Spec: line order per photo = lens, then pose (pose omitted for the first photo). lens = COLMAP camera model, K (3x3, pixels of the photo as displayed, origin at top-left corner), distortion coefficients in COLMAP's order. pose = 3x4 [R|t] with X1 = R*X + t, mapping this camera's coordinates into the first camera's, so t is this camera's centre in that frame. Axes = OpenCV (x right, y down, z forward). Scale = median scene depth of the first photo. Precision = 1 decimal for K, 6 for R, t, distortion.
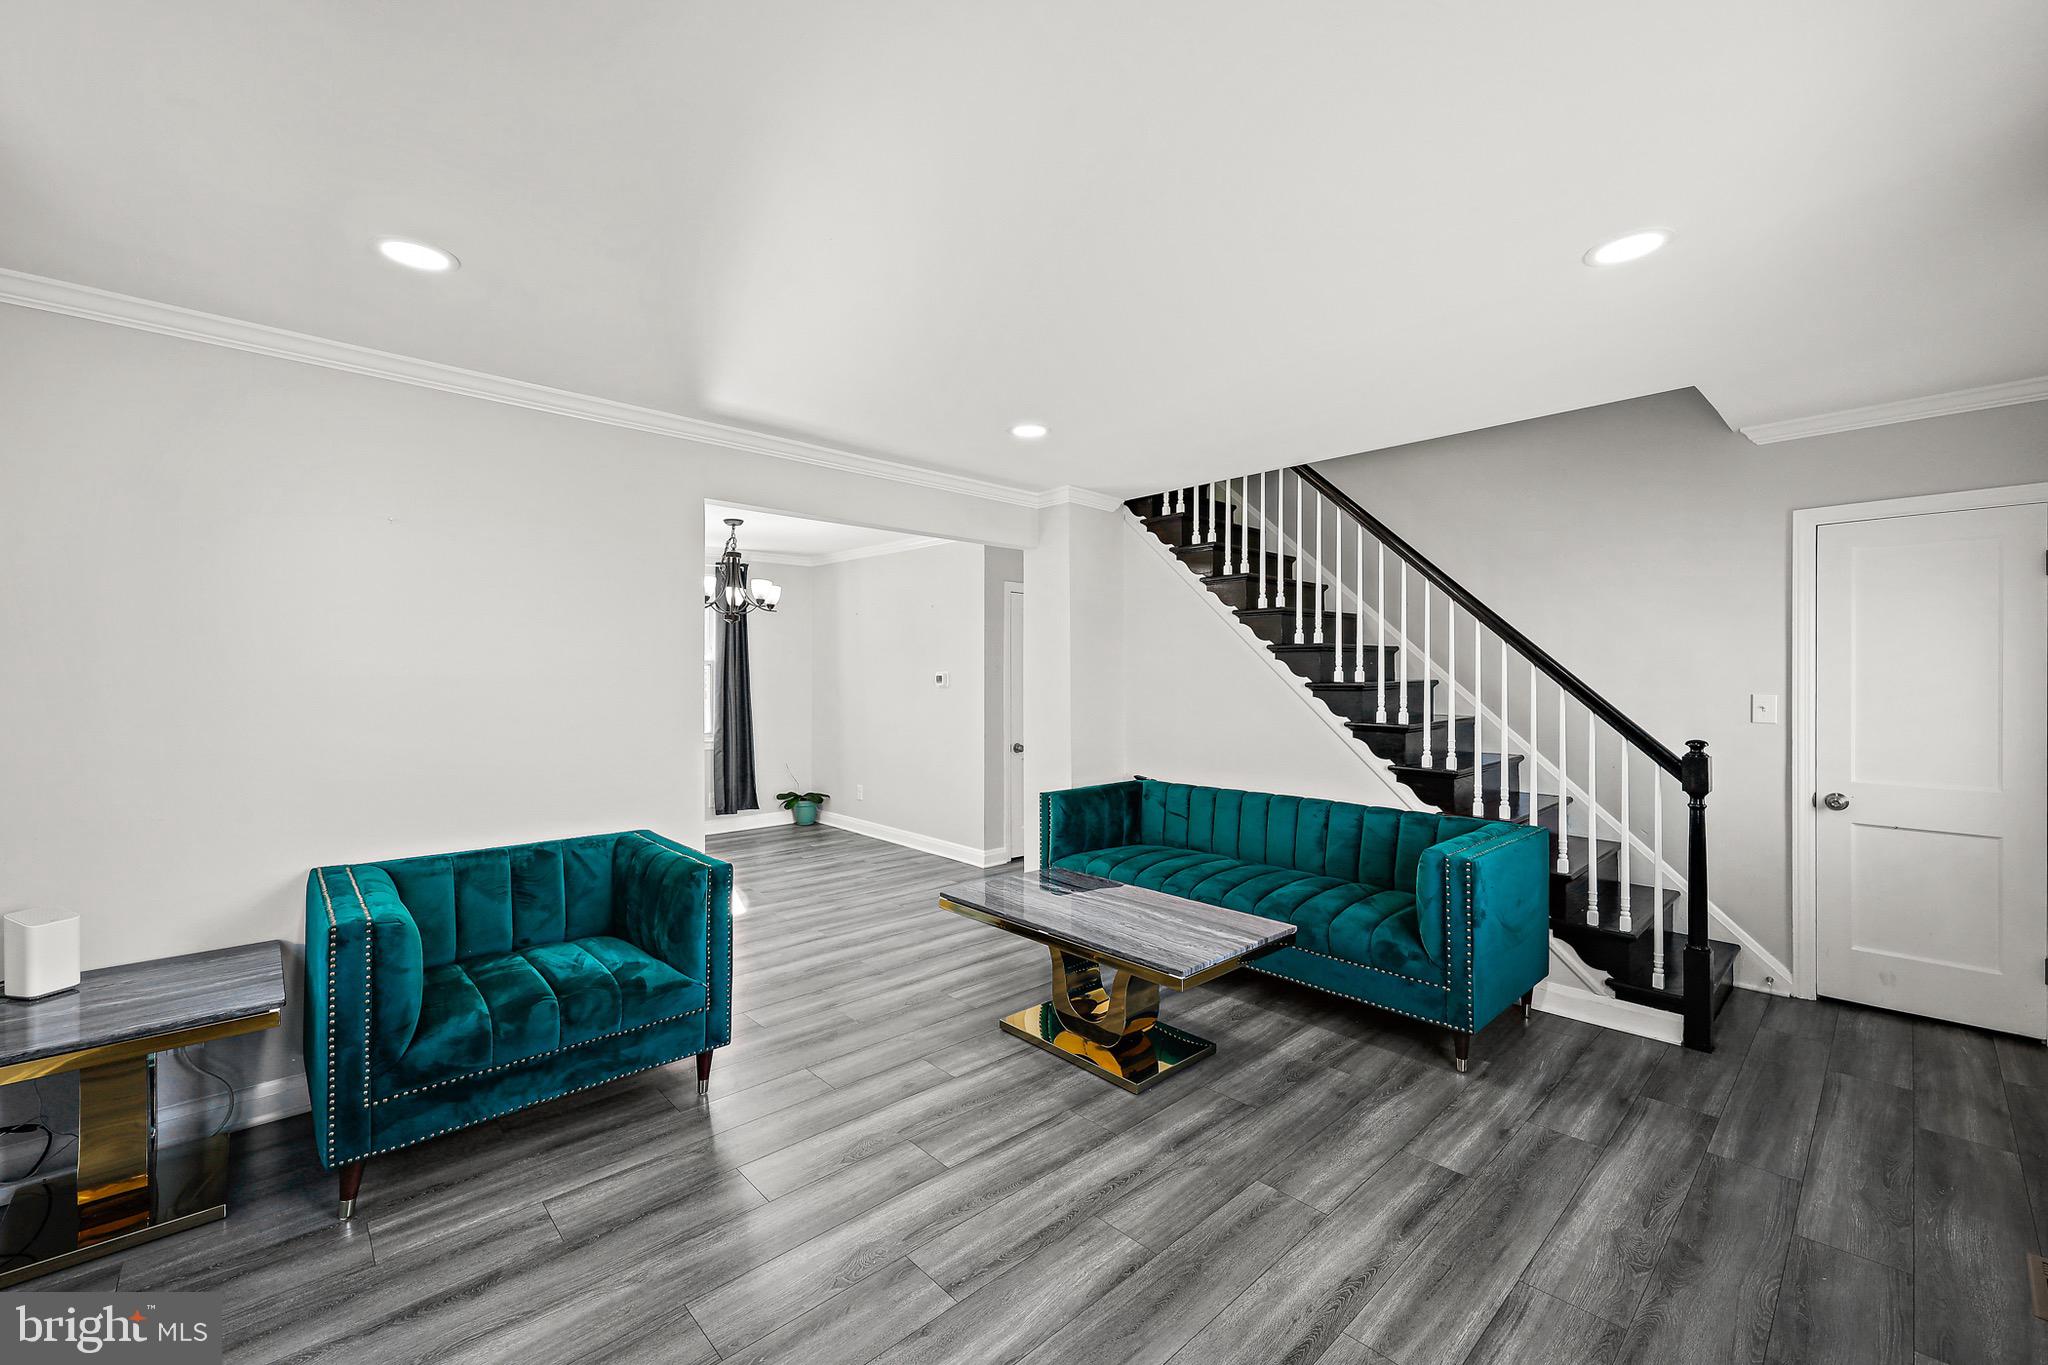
lens RADIAL K [[818.2, 0, 1018.6], [0, 818.2, 671.9], [0, 0, 1]] dist [-0.000592, 0.000747]
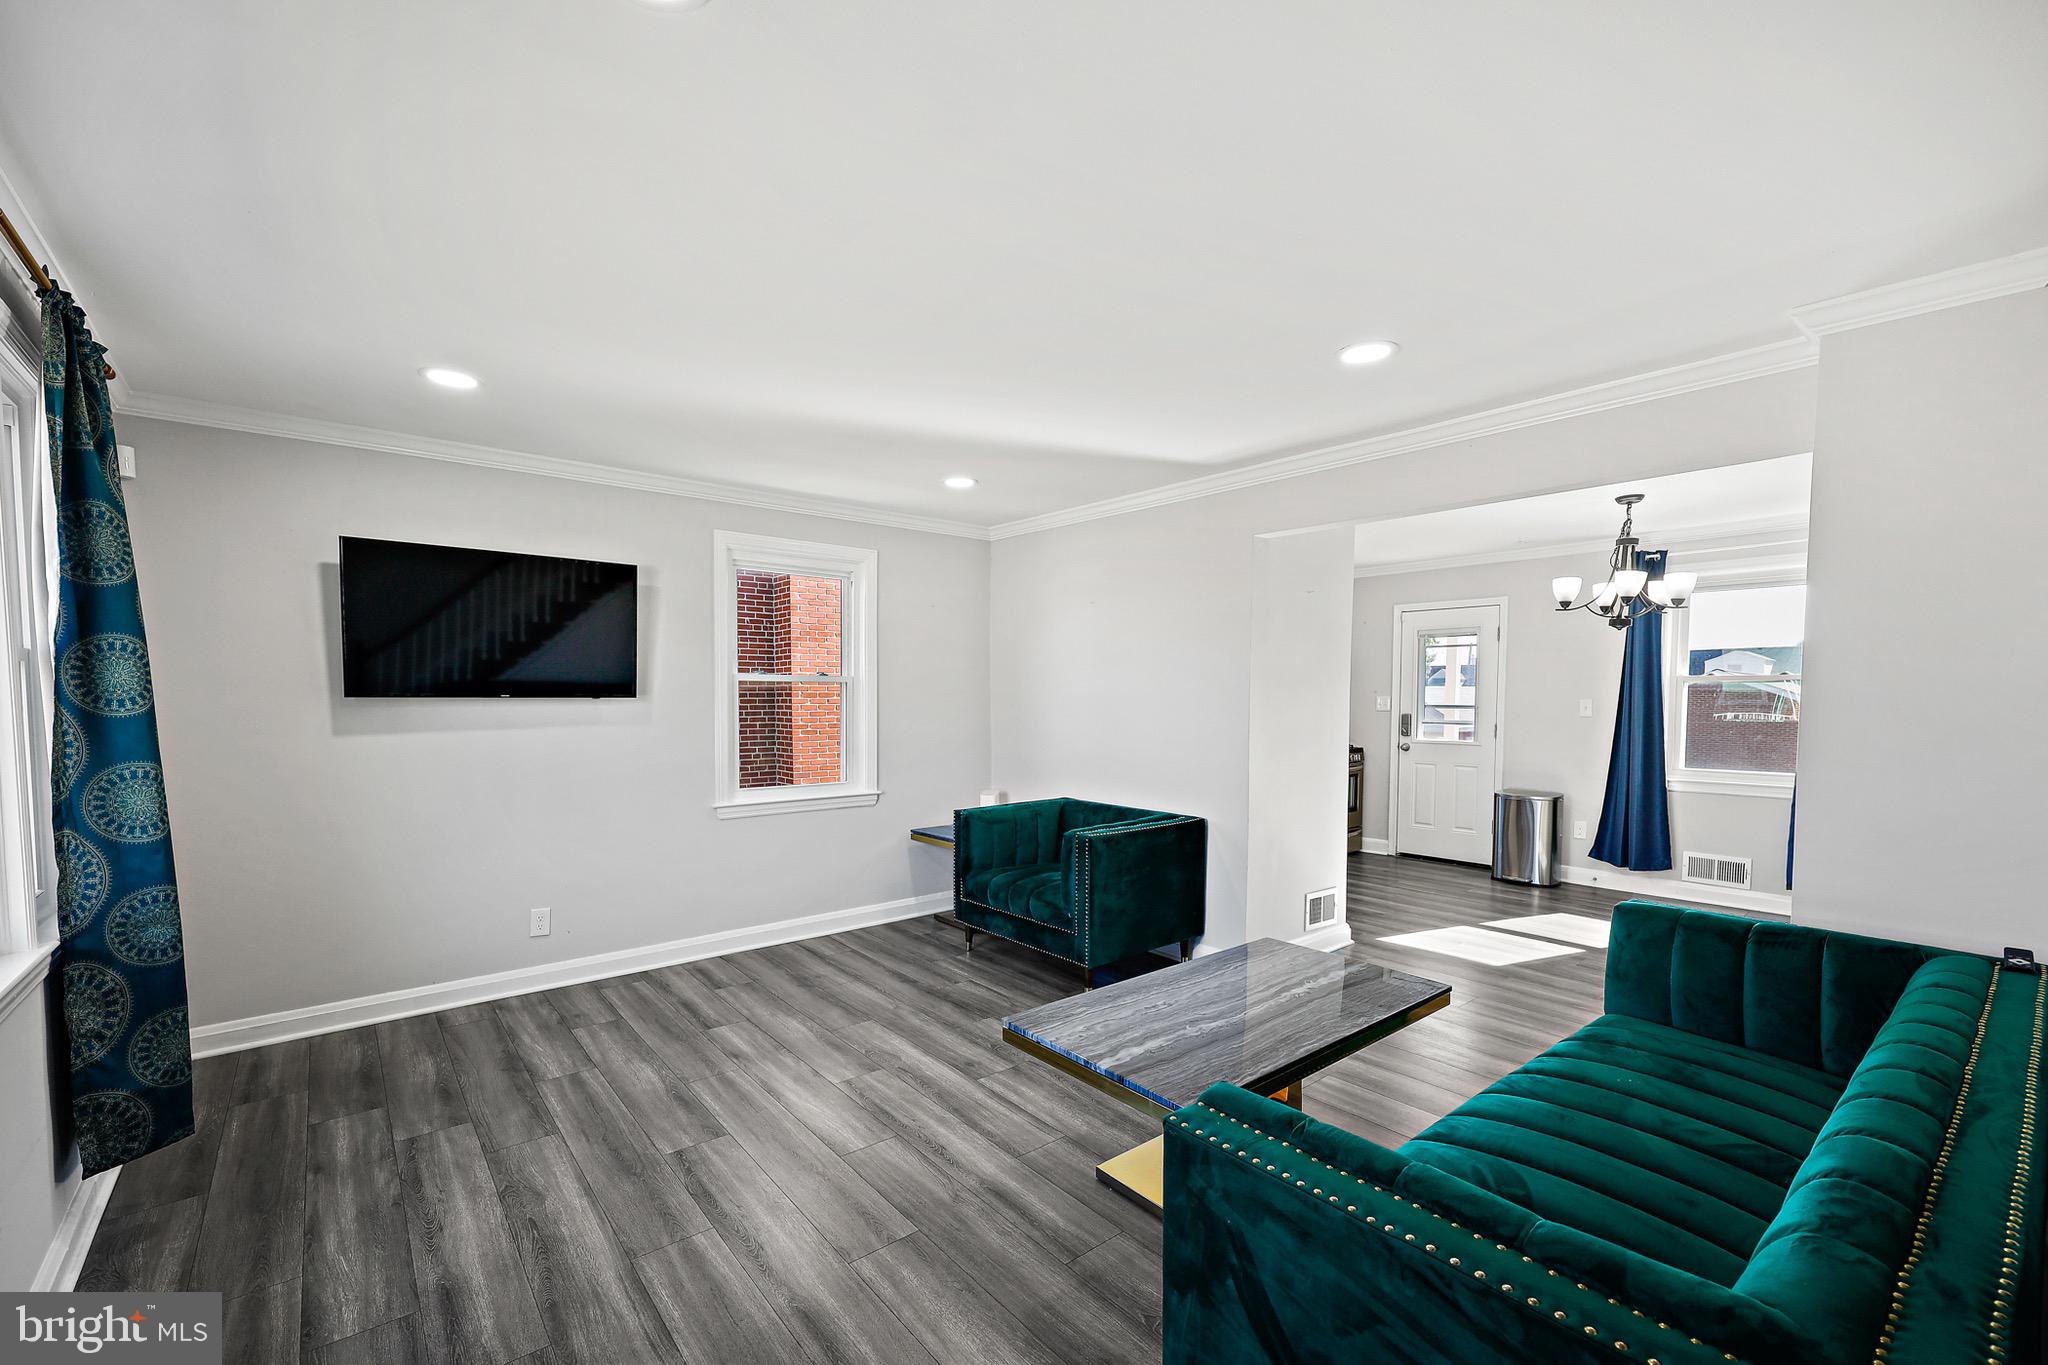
lens RADIAL K [[829.0, 0, 1024.0], [0, 829.0, 734.5], [0, 0, 1]] dist [-0.001552, -0.000128]
pose [[-0.037889, 0.049152, -0.998072, 1.210014], [0.000067, 0.998790, 0.049185, 0.004274], [0.999282, 0.001797, -0.037846, 1.154475]]
